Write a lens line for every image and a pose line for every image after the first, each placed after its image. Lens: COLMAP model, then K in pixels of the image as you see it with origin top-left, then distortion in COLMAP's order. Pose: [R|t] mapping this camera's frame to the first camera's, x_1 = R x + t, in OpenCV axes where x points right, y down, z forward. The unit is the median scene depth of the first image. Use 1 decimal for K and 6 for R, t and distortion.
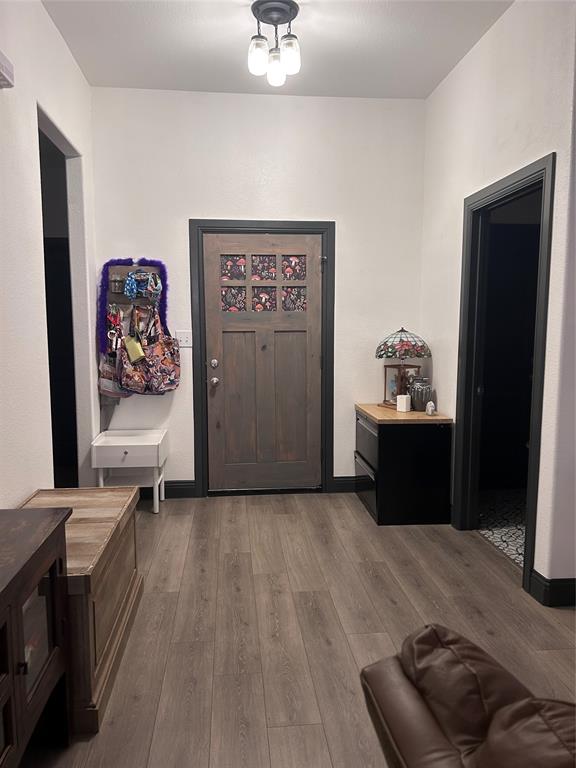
lens RADIAL K [[568.9, 0, 288.0], [0, 568.9, 384.0], [0, 0, 1]] dist [0.006444, 0.000424]
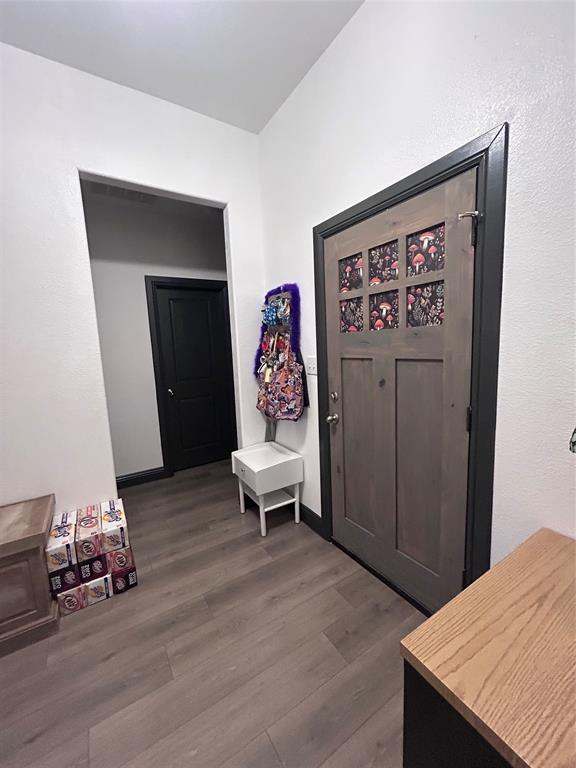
lens RADIAL K [[310.7, 0, 286.6], [0, 310.7, 382.4], [0, 0, 1]] dist [-0.002014, 0.000037]
pose [[0.457767, 0.092681, -0.884228, 0.239751], [-0.051790, 0.995643, 0.077548, -0.088146], [0.887562, 0.010295, 0.460572, 0.730573]]
